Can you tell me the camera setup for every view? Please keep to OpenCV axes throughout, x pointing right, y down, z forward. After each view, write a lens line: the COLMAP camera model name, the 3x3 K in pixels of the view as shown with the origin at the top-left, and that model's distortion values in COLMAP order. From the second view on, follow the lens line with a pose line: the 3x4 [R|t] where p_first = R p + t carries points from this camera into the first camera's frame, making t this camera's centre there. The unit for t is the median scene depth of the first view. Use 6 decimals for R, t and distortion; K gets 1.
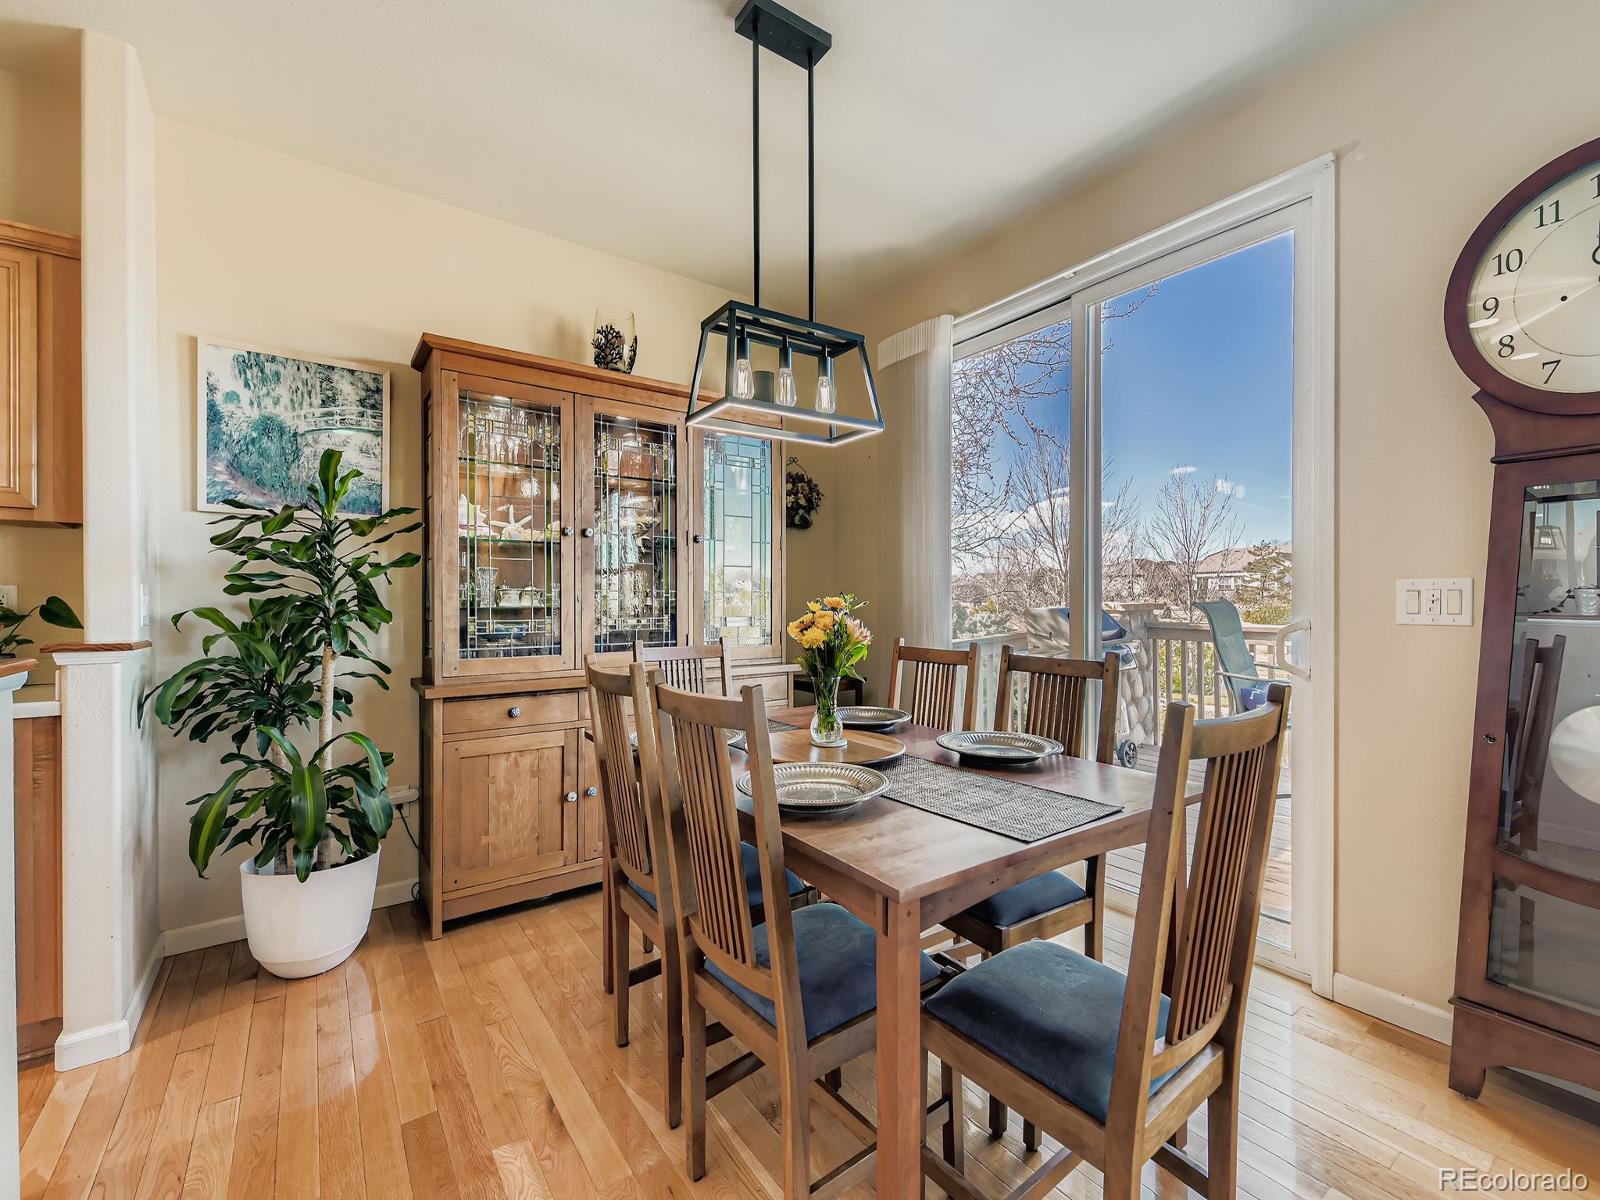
lens RADIAL K [[691.0, 0, 800.0], [0, 691.0, 600.0], [0, 0, 1]] dist [0.001199, 0.000025]
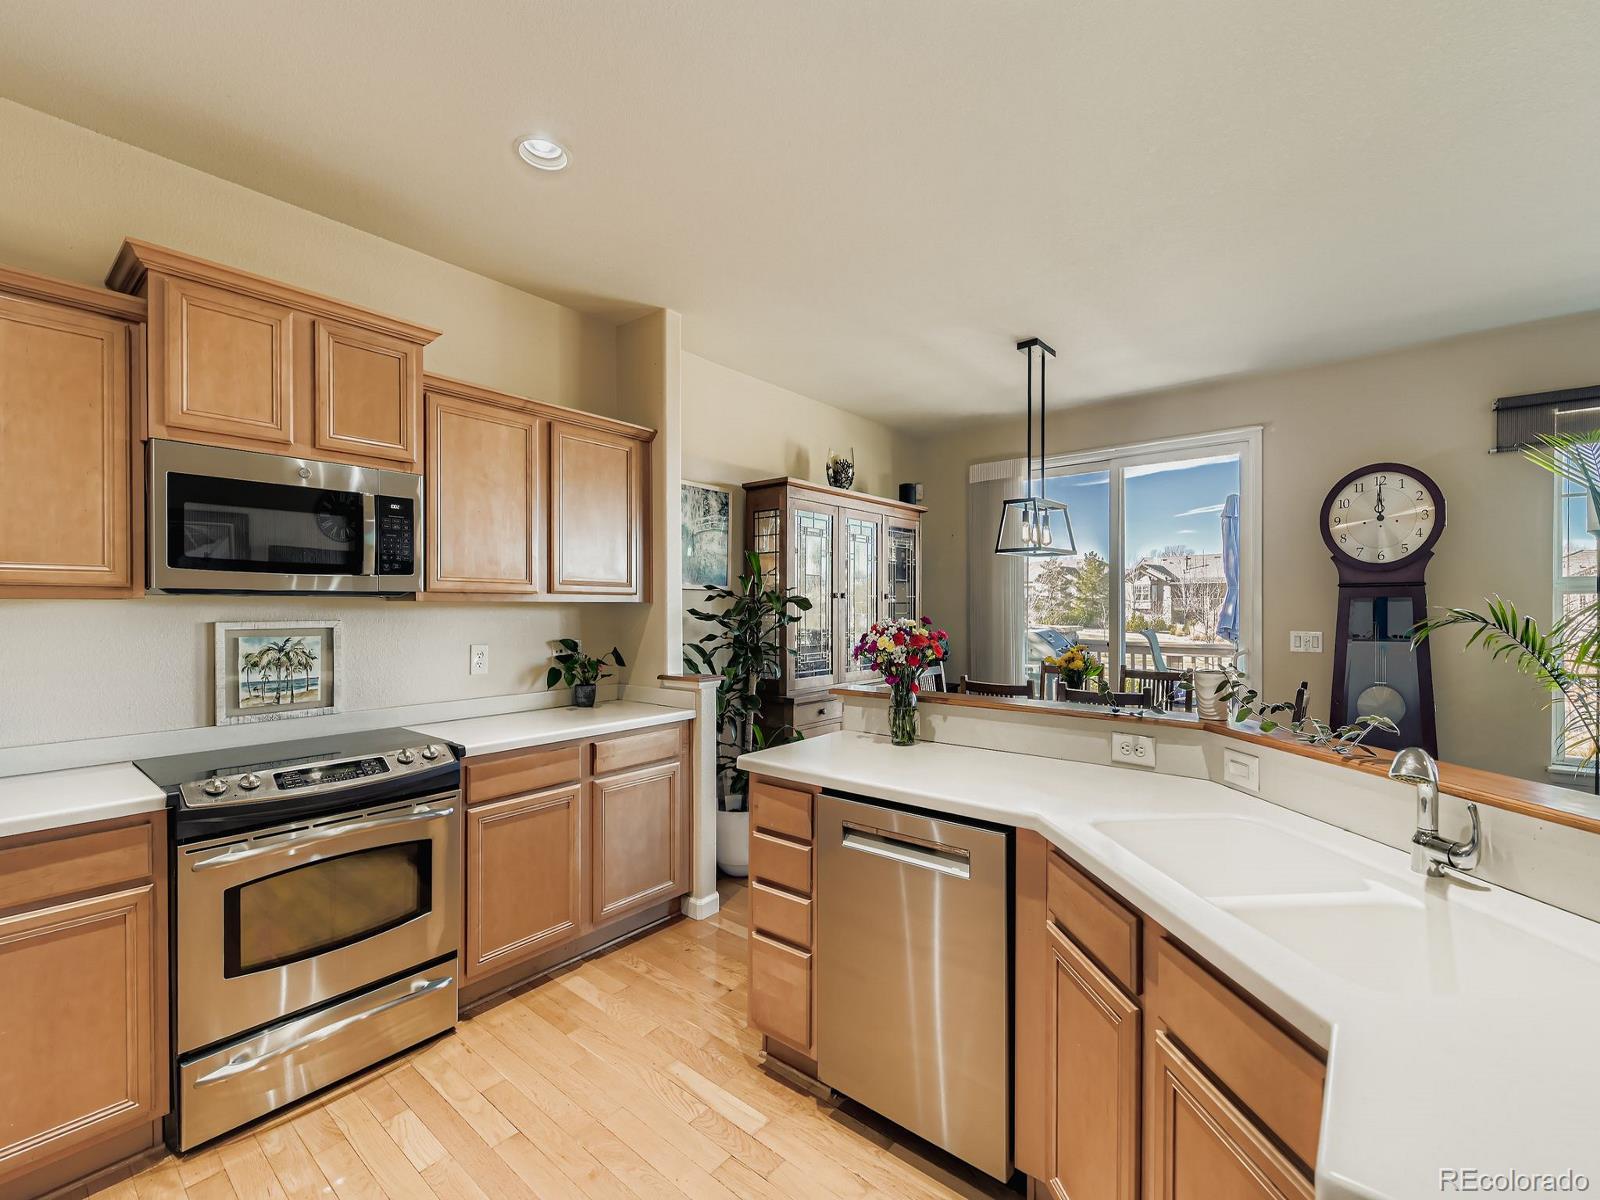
lens RADIAL K [[674.8, 0, 800.0], [0, 674.8, 600.0], [0, 0, 1]] dist [0.001800, 0.000150]
pose [[0.969355, 0.001614, 0.245659, -1.132666], [-0.000007, 0.999979, -0.006545, -0.113077], [-0.245664, 0.006342, 0.969334, -0.661665]]
